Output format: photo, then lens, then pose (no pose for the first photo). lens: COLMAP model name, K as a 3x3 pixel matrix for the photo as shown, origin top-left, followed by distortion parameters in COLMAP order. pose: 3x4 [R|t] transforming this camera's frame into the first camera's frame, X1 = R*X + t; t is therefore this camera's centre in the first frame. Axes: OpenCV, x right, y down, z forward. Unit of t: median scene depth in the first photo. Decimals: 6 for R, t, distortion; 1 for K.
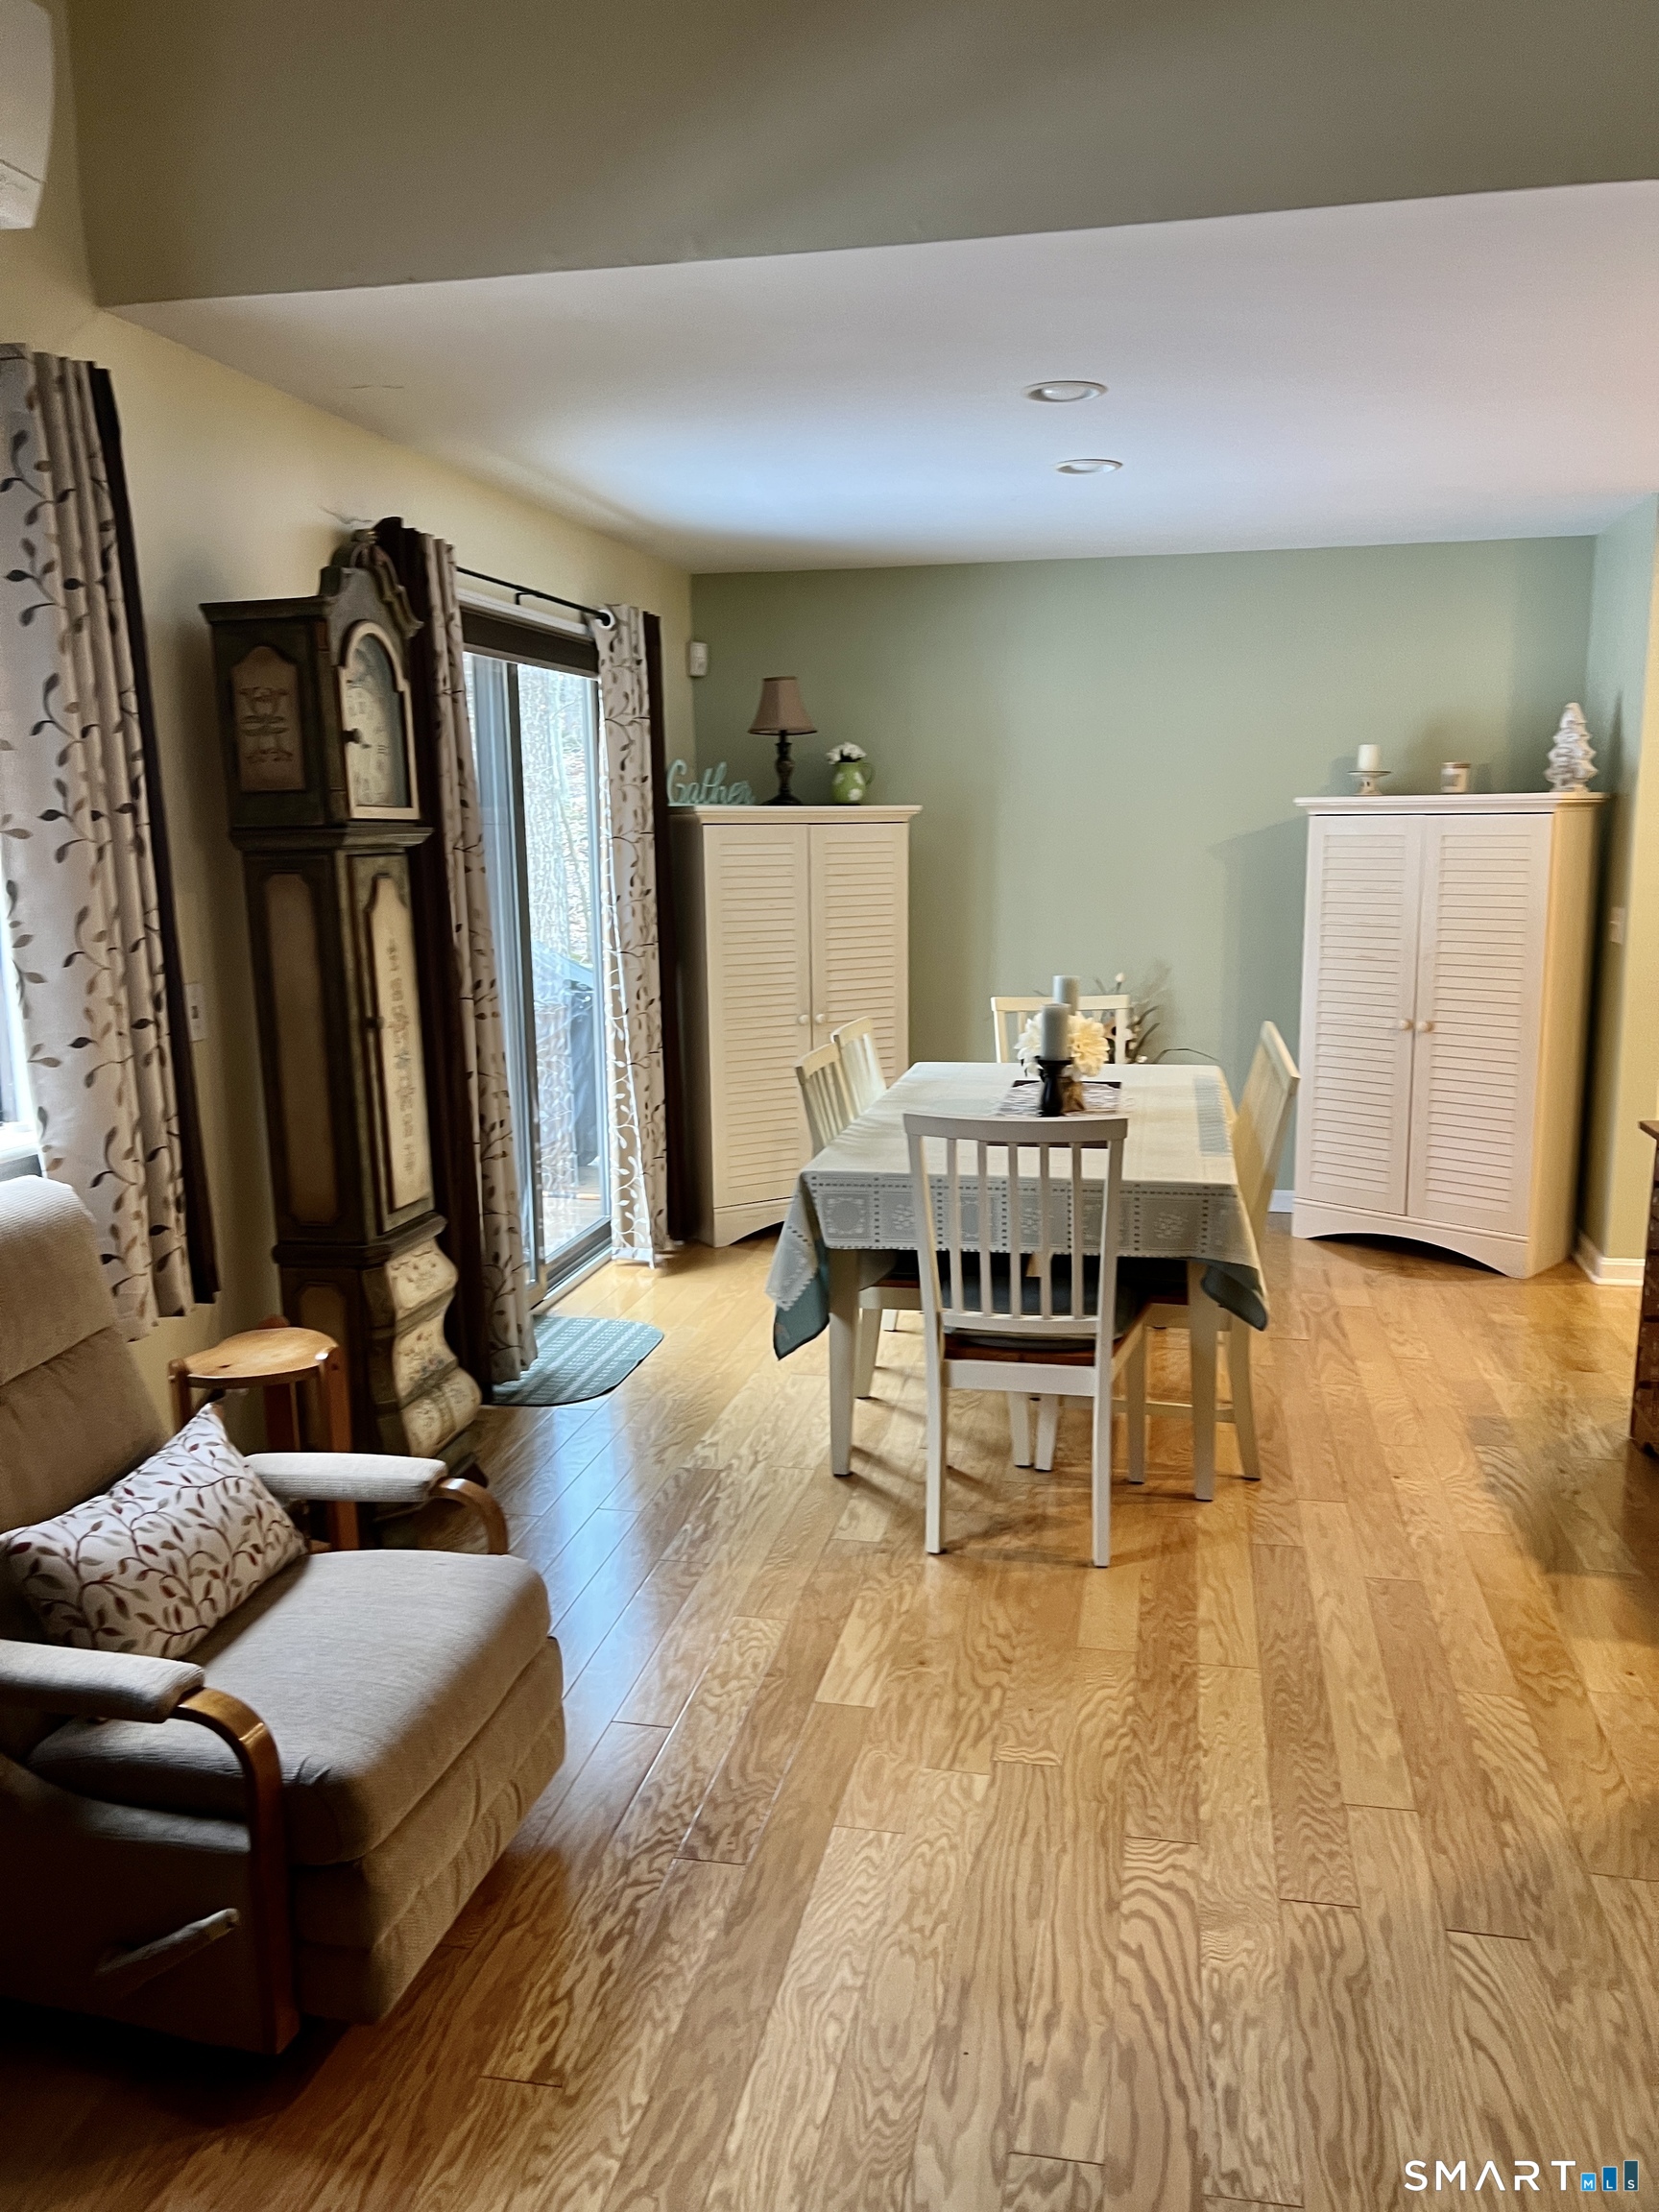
lens RADIAL K [[1684.9, 0, 832.0], [0, 1684.9, 1110.1], [0, 0, 1]] dist [0.051164, -0.039411]
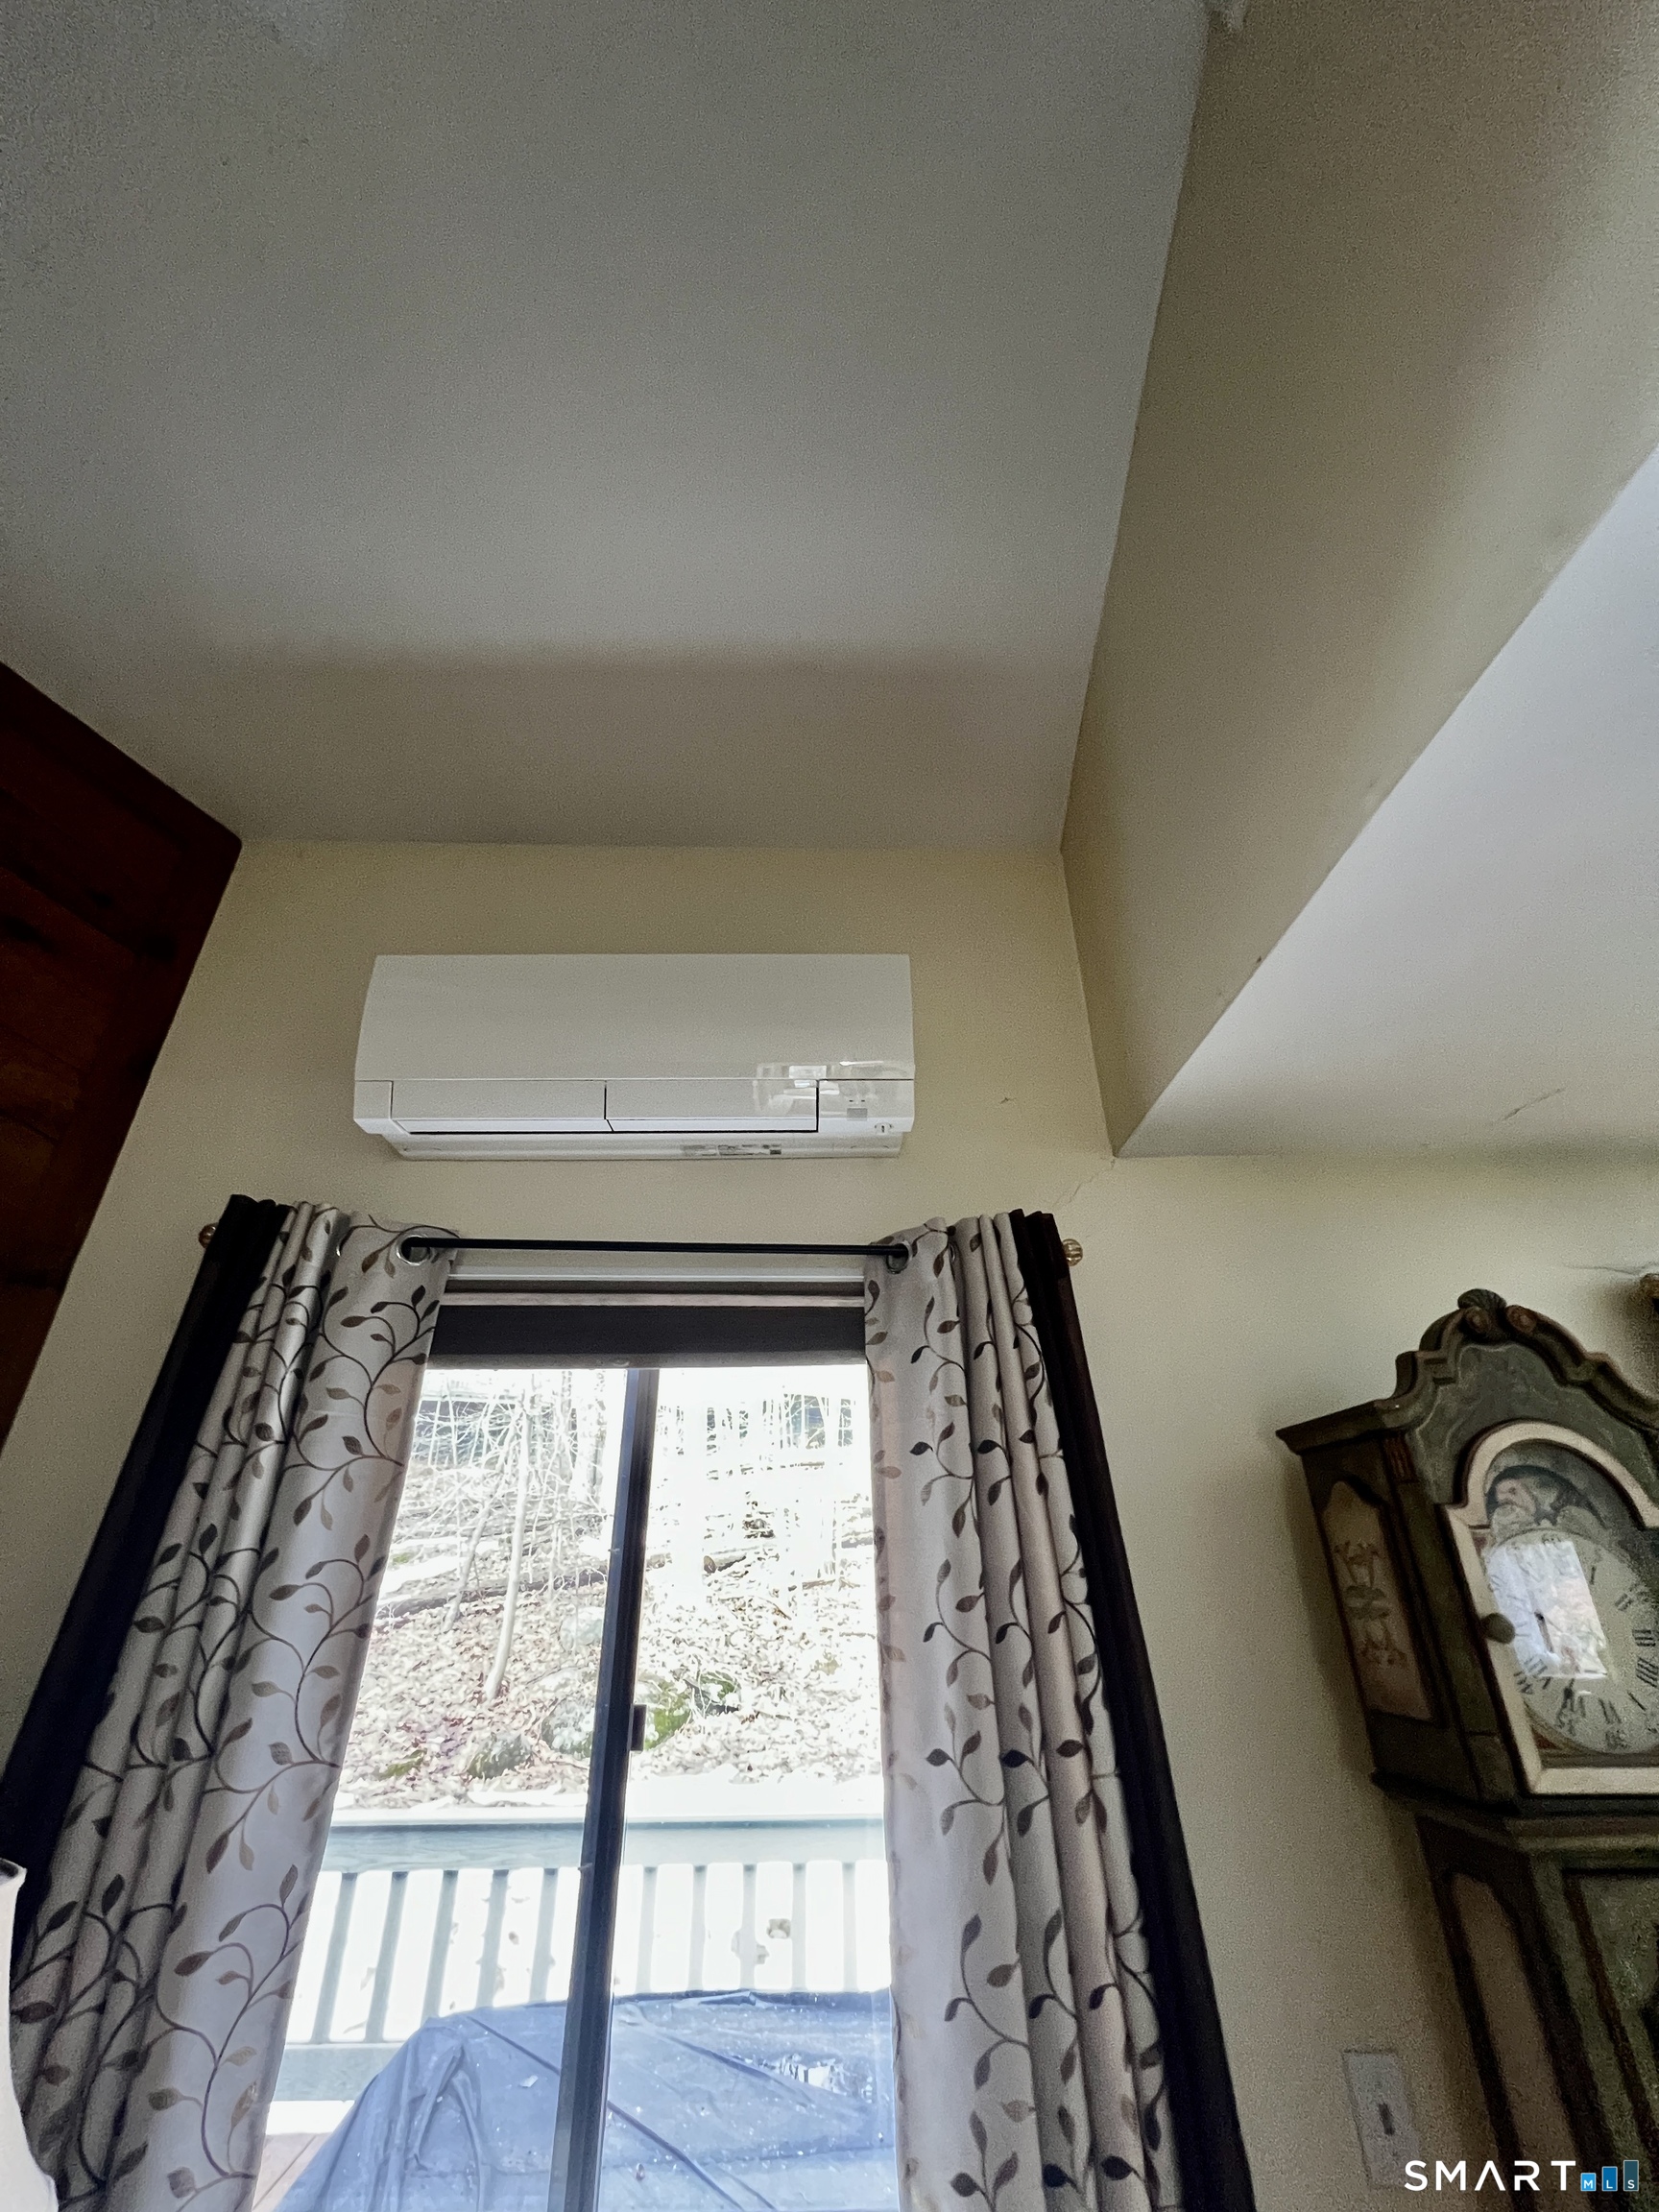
lens RADIAL K [[879.1, 0, 843.7], [0, 879.1, 1097.2], [0, 0, 1]] dist [-0.001566, -0.000335]
pose [[0.219402, -0.441930, -0.869805, 0.020522], [-0.161144, 0.862868, -0.479053, -0.221586], [0.962235, 0.245269, 0.118101, 0.785677]]
